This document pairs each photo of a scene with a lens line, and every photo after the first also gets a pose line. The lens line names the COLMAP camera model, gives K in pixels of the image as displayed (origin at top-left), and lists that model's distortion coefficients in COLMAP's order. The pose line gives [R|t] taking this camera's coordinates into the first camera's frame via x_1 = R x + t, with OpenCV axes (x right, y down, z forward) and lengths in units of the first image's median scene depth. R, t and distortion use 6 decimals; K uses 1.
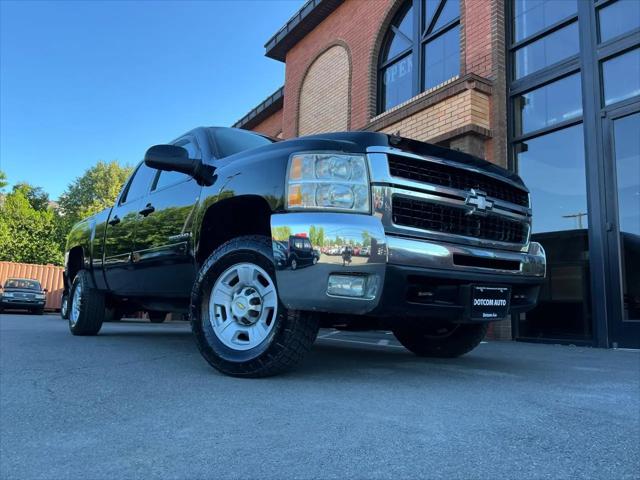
lens RADIAL K [[483.3, 0, 316.6], [0, 483.3, 236.9], [0, 0, 1]] dist [0.039840, -0.044337]
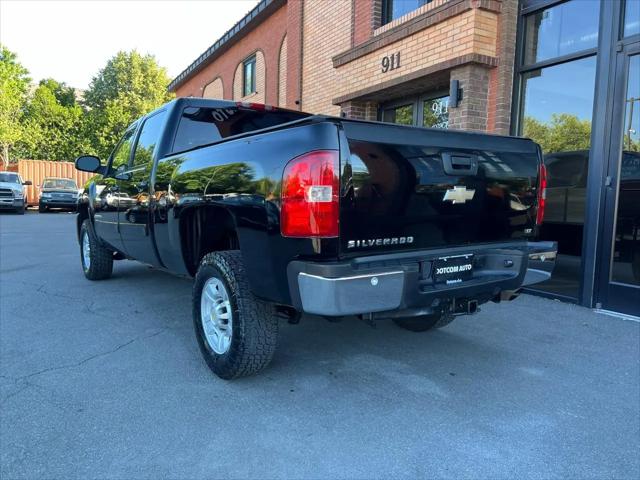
lens RADIAL K [[483.3, 0, 316.6], [0, 483.3, 236.9], [0, 0, 1]] dist [0.039840, -0.044337]
pose [[0.996930, -0.006831, -0.077997, 0.093766], [0.025553, 0.970026, 0.241654, -0.119111], [0.074008, -0.242905, 0.967223, 0.034491]]
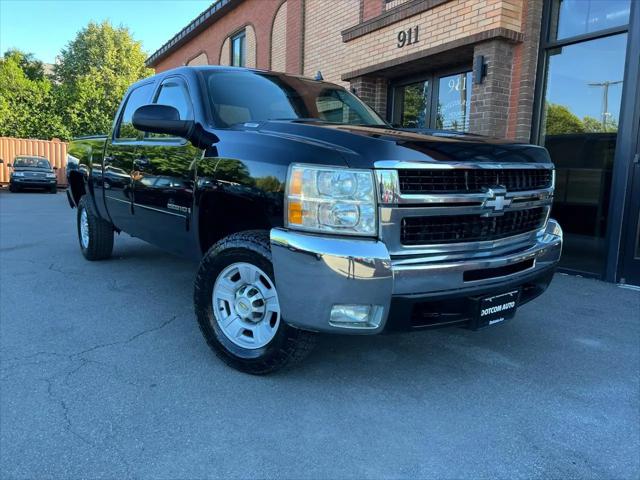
lens RADIAL K [[482.9, 0, 319.1], [0, 482.9, 241.8], [0, 0, 1]] dist [0.052178, -0.060370]
pose [[0.999824, -0.002835, -0.018521, 0.006379], [0.008013, 0.958240, 0.285852, -0.107582], [0.016937, -0.285950, 0.958095, 0.037483]]
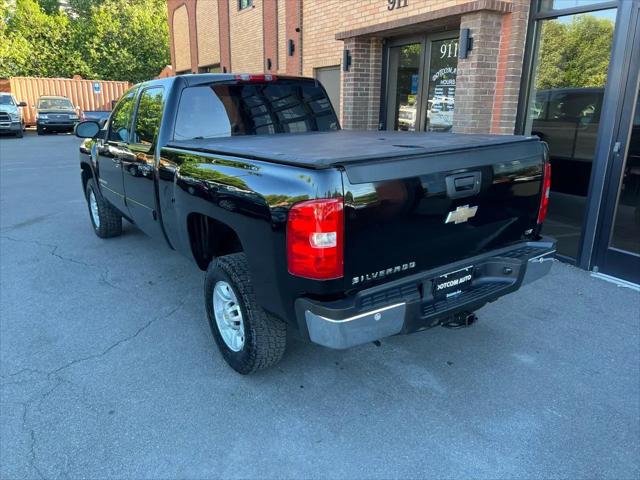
lens RADIAL K [[483.3, 0, 316.6], [0, 483.3, 236.9], [0, 0, 1]] dist [0.039840, -0.044337]
pose [[0.996022, -0.009038, -0.088653, 0.094892], [0.045812, 0.905245, 0.422413, -0.213298], [0.076435, -0.424794, 0.902058, 0.055062]]
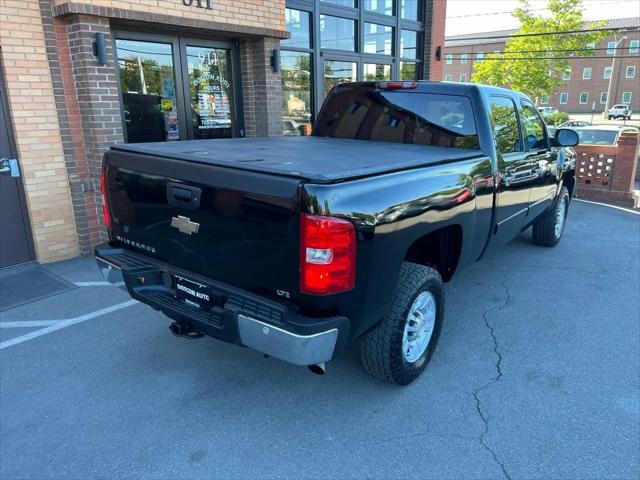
lens RADIAL K [[483.1, 0, 323.4], [0, 483.1, 240.4], [0, 0, 1]] dist [0.051004, -0.061066]
pose [[-0.269468, -0.299443, 0.915271, -0.836106], [-0.159807, 0.951155, 0.264133, -0.074782], [-0.949657, -0.075091, -0.304158, 1.143745]]
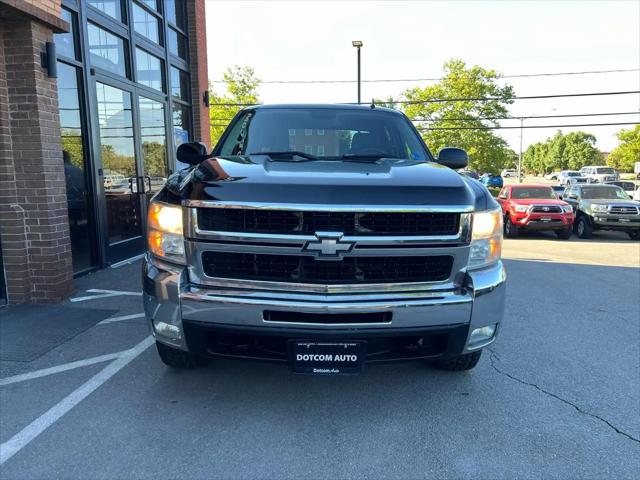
lens RADIAL K [[483.1, 0, 323.4], [0, 483.1, 240.4], [0, 0, 1]] dist [0.051004, -0.061066]
pose [[-0.781759, -0.116952, 0.612516, -0.477938], [-0.125026, 0.991706, 0.029782, 0.033268], [-0.610919, -0.053298, -0.789897, 1.245425]]
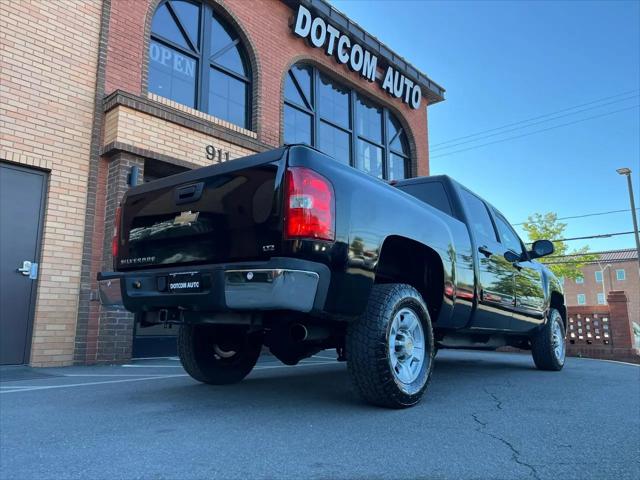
lens RADIAL K [[481.3, 0, 317.9], [0, 481.3, 240.2], [0, 0, 1]] dist [0.051868, -0.059477]
pose [[-0.246292, 0.140589, 0.958945, -0.892713], [-0.167237, 0.968417, -0.184930, 0.123215], [-0.954658, -0.205918, -0.215002, 1.105891]]
